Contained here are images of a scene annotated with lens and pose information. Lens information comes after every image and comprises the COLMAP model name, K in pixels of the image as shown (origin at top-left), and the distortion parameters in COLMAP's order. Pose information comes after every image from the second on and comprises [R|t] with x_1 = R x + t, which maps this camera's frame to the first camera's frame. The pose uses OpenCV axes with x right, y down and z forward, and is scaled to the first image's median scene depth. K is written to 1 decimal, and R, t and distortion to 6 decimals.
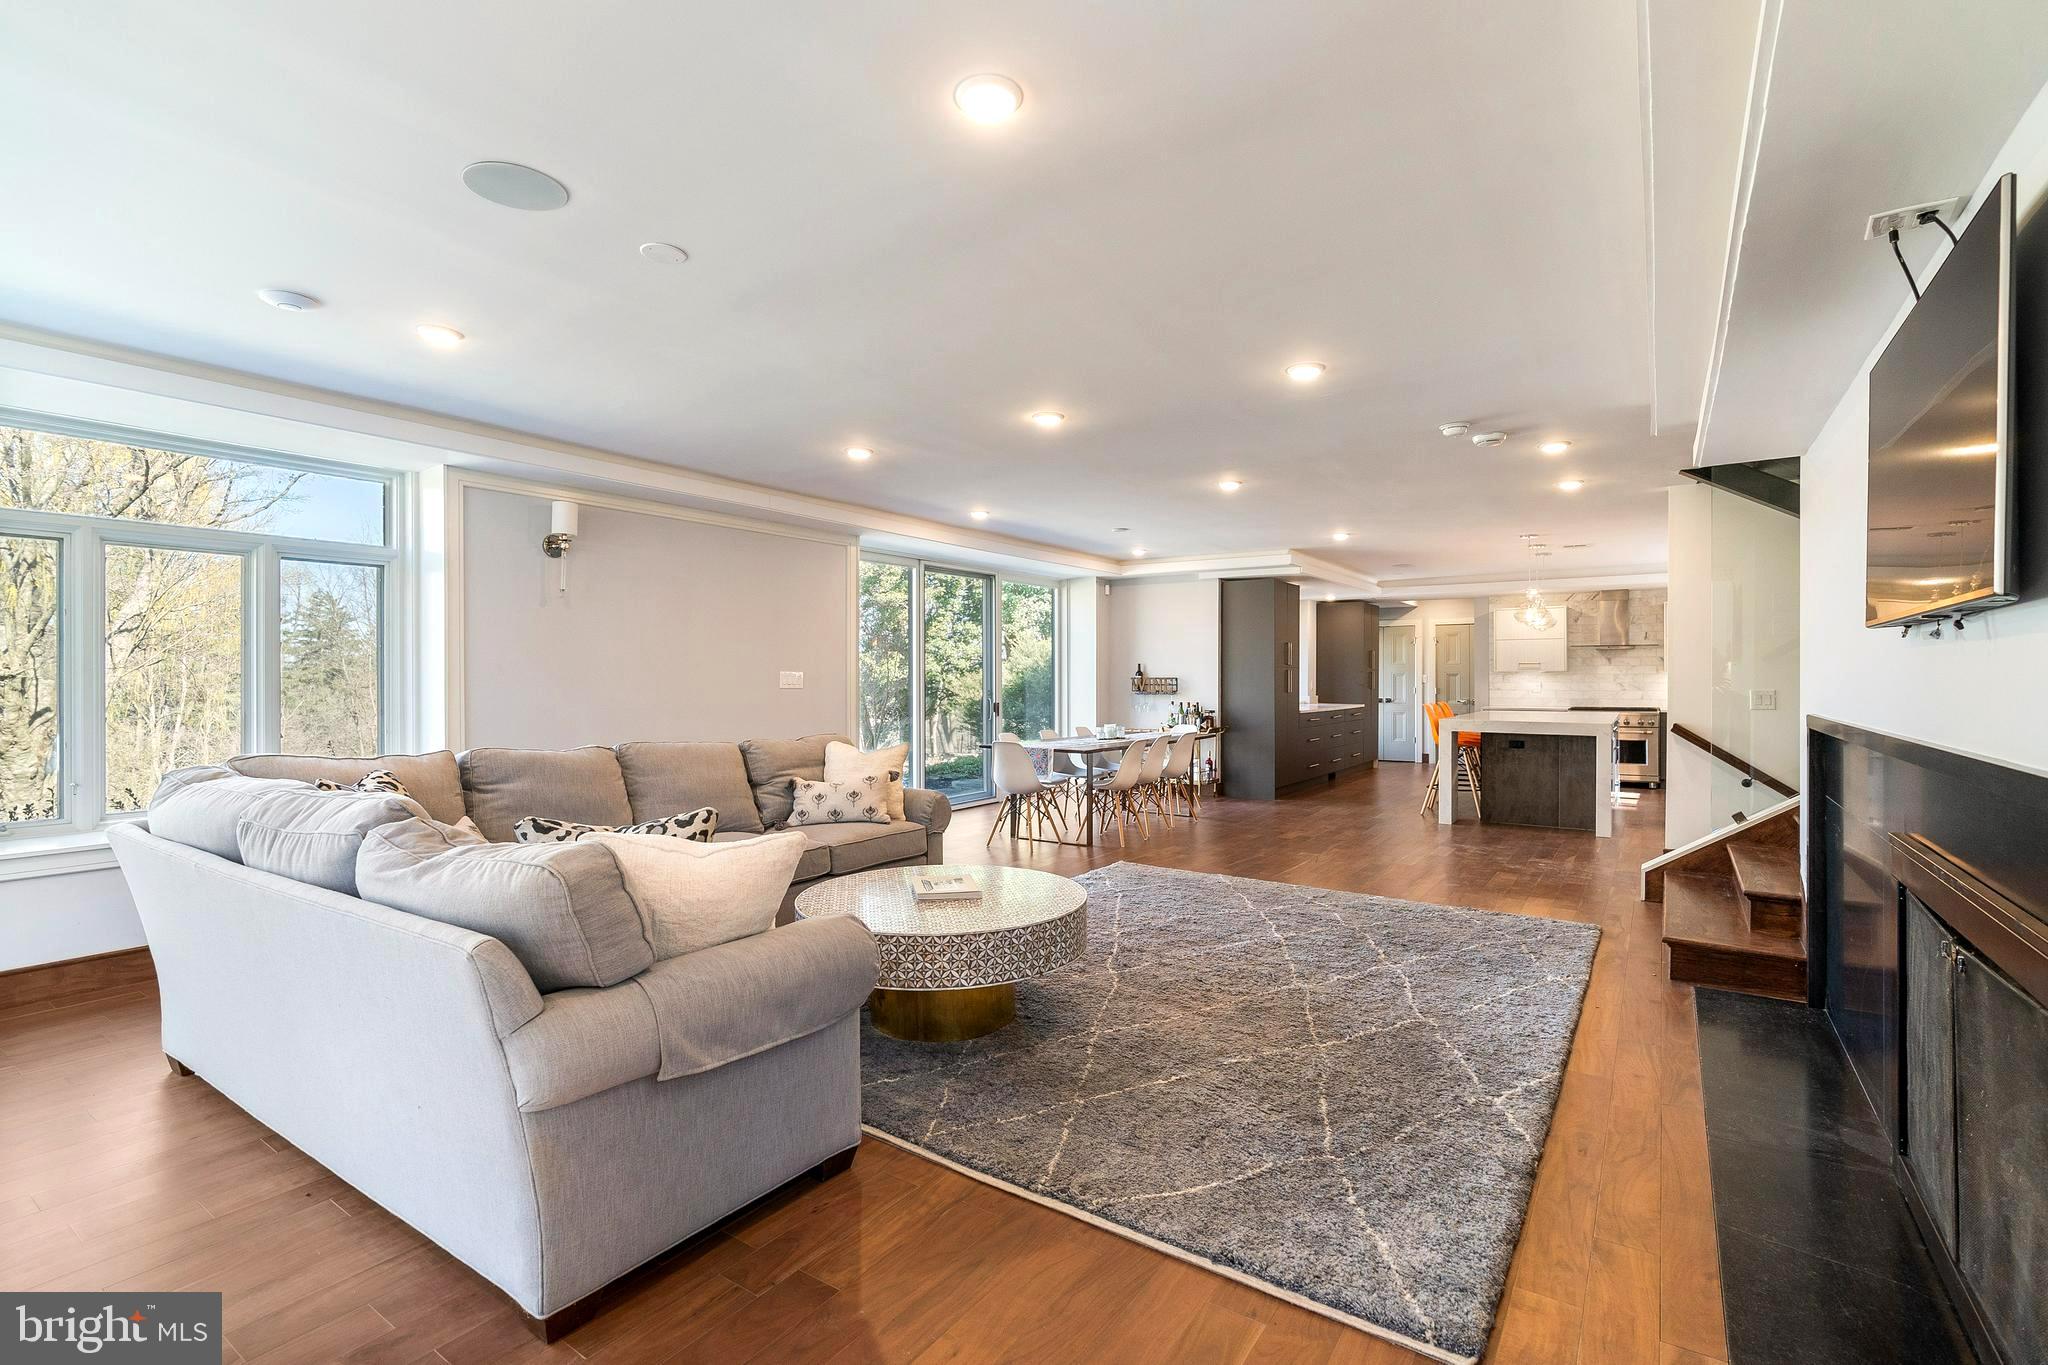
lens RADIAL K [[932.7, 0, 1026.8], [0, 932.7, 677.7], [0, 0, 1]] dist [-0.014505, 0.006414]
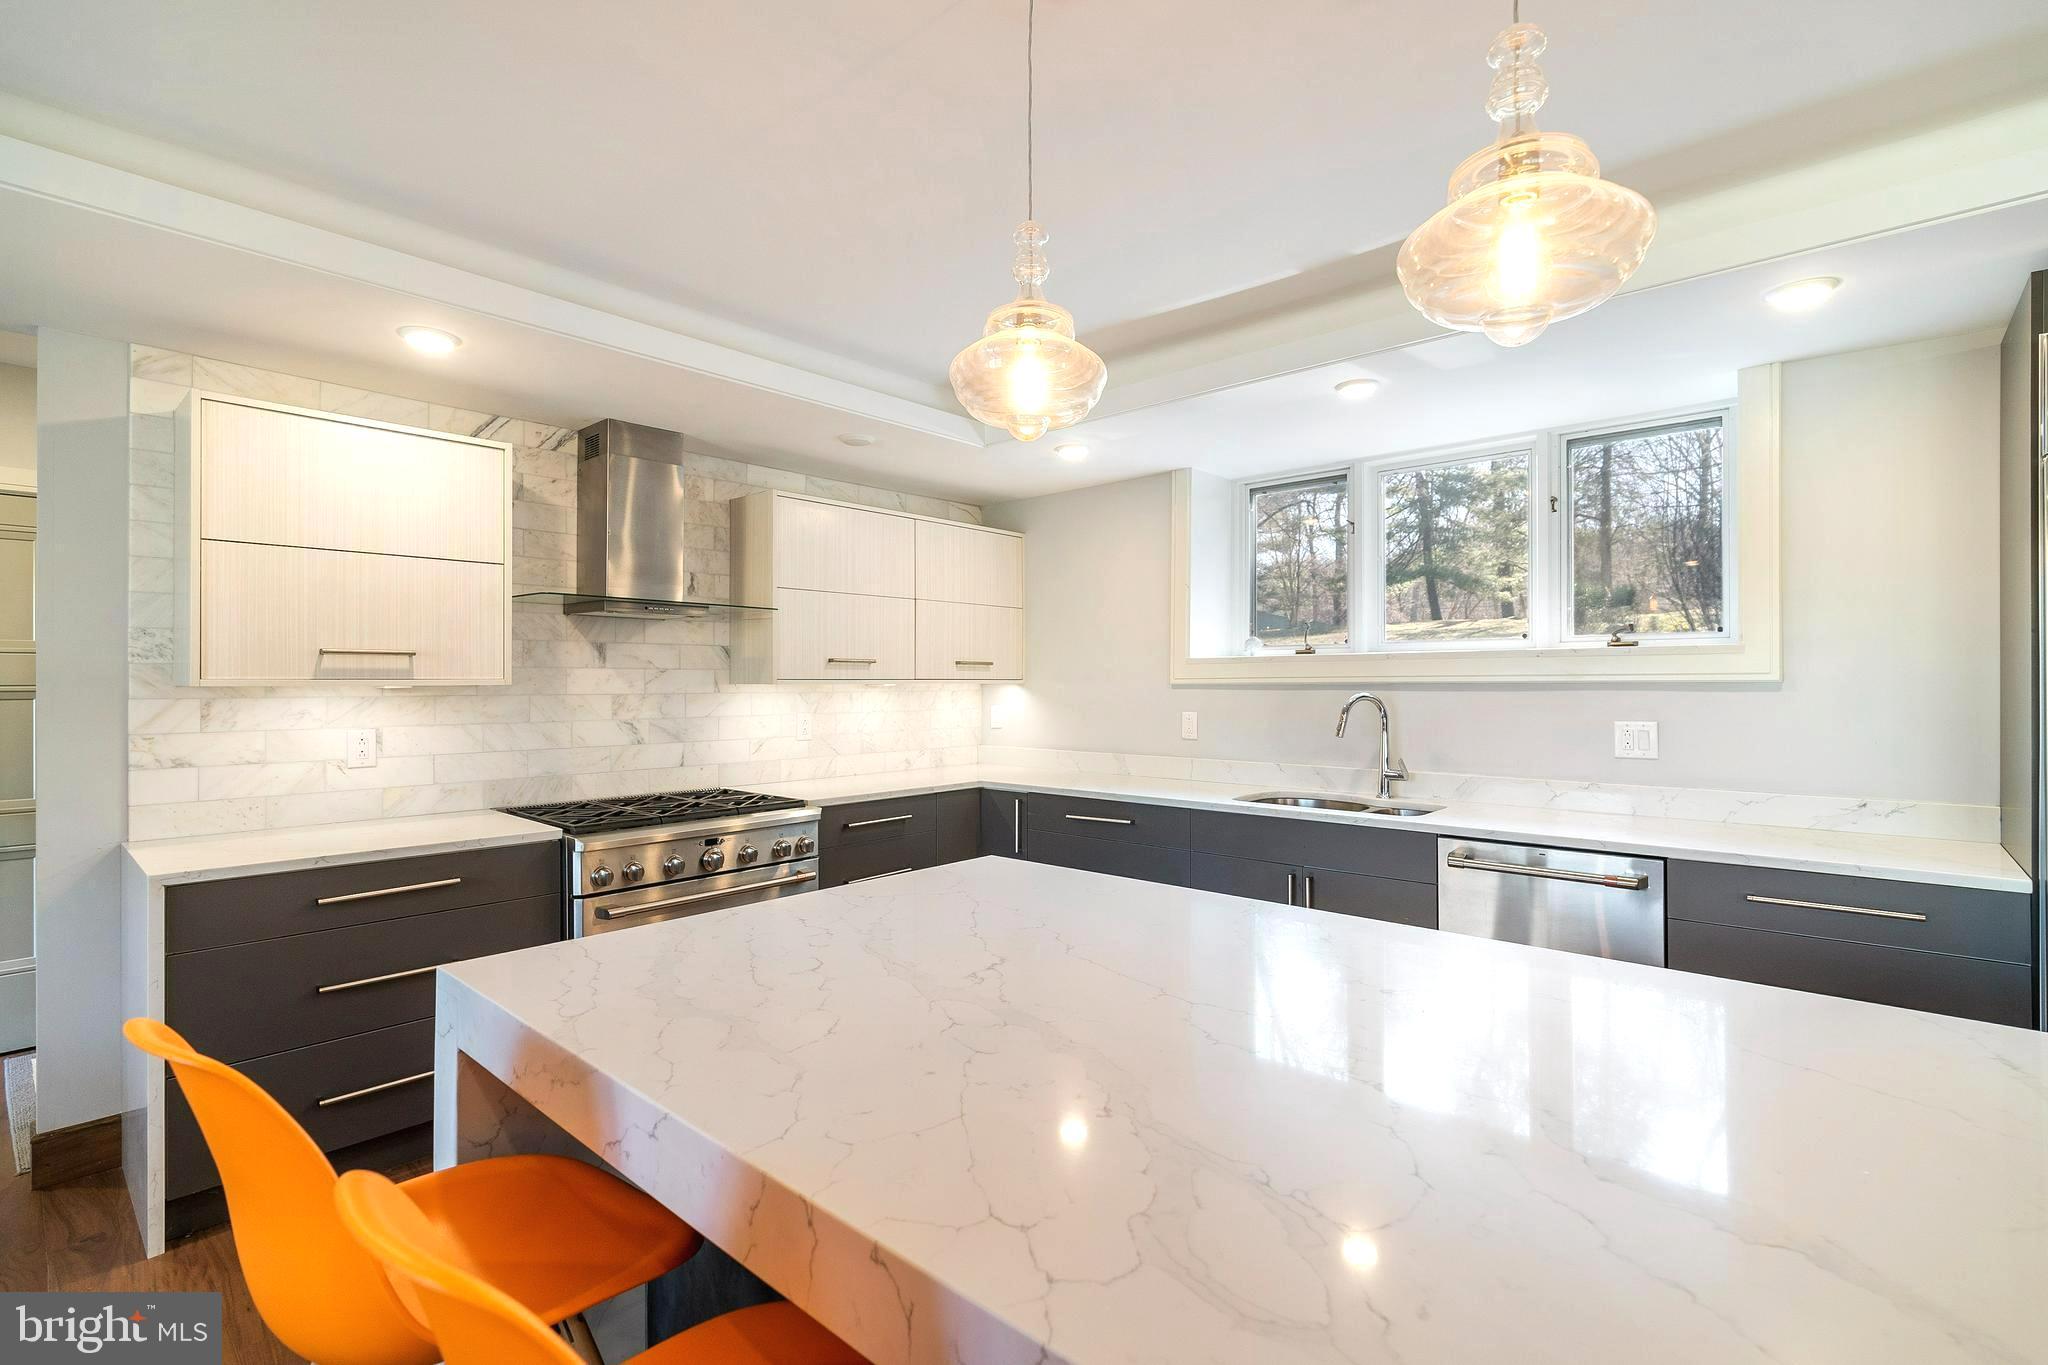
lens RADIAL K [[932.7, 0, 1025.9], [0, 932.7, 678.9], [0, 0, 1]] dist [-0.014505, 0.006414]
pose [[0.138147, 0.005925, 0.990394, 0.368506], [0.000681, 0.999981, -0.006077, -0.007961], [-0.990411, 0.001514, 0.138141, 0.900427]]
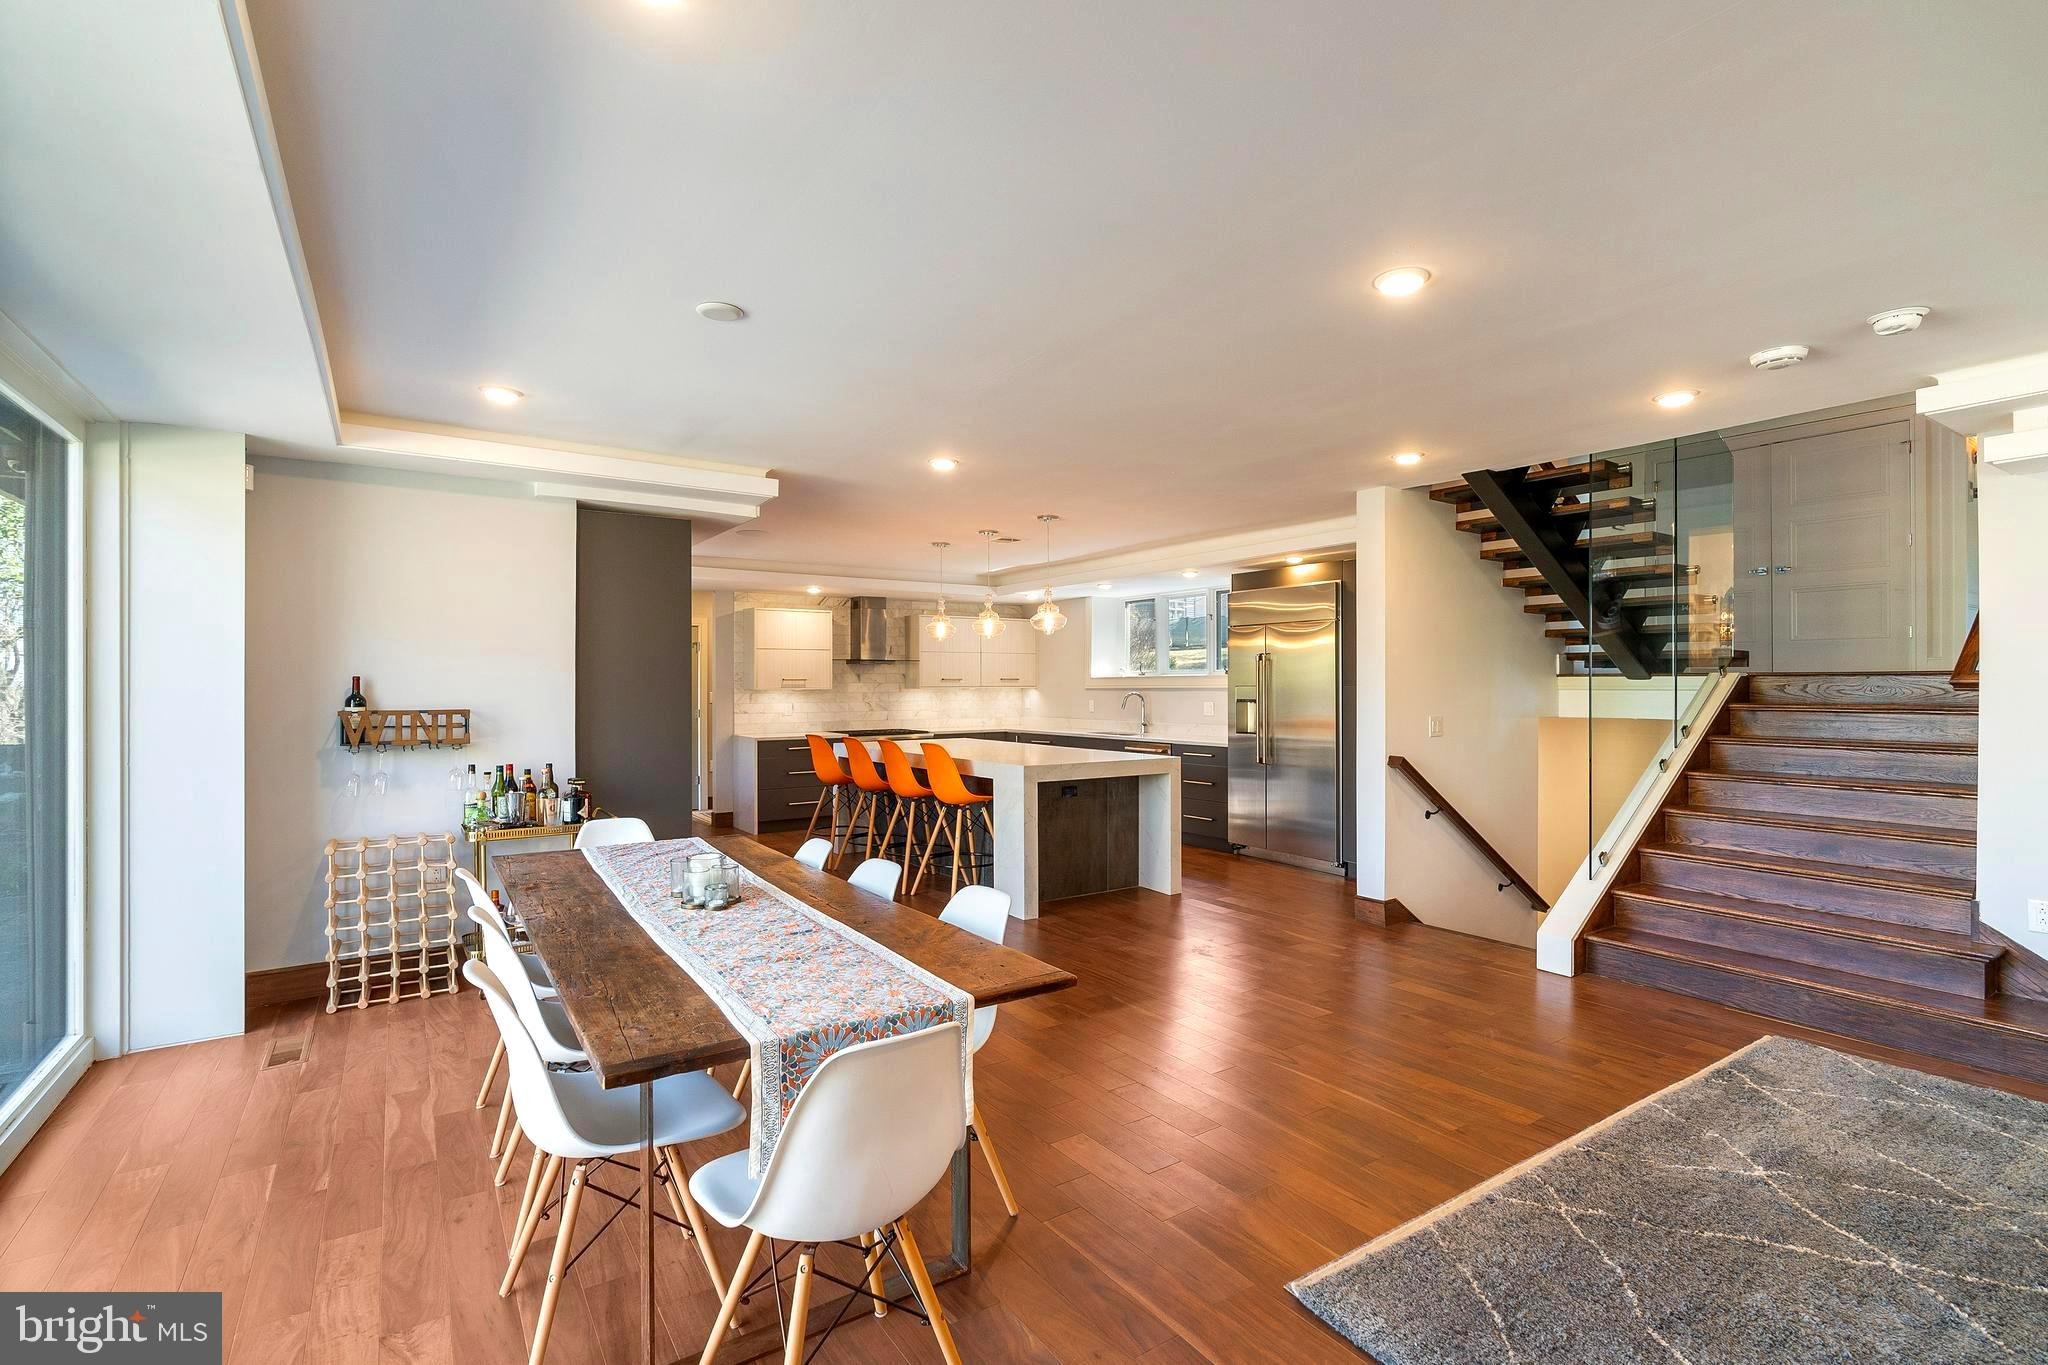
lens RADIAL K [[932.7, 0, 1023.9], [0, 932.7, 679.1], [0, 0, 1]] dist [-0.014505, 0.006414]
pose [[0.369148, 0.006891, 0.929345, -0.146662], [0.001574, 0.999966, -0.008040, -0.010216], [-0.929369, 0.004430, 0.369124, 0.588364]]
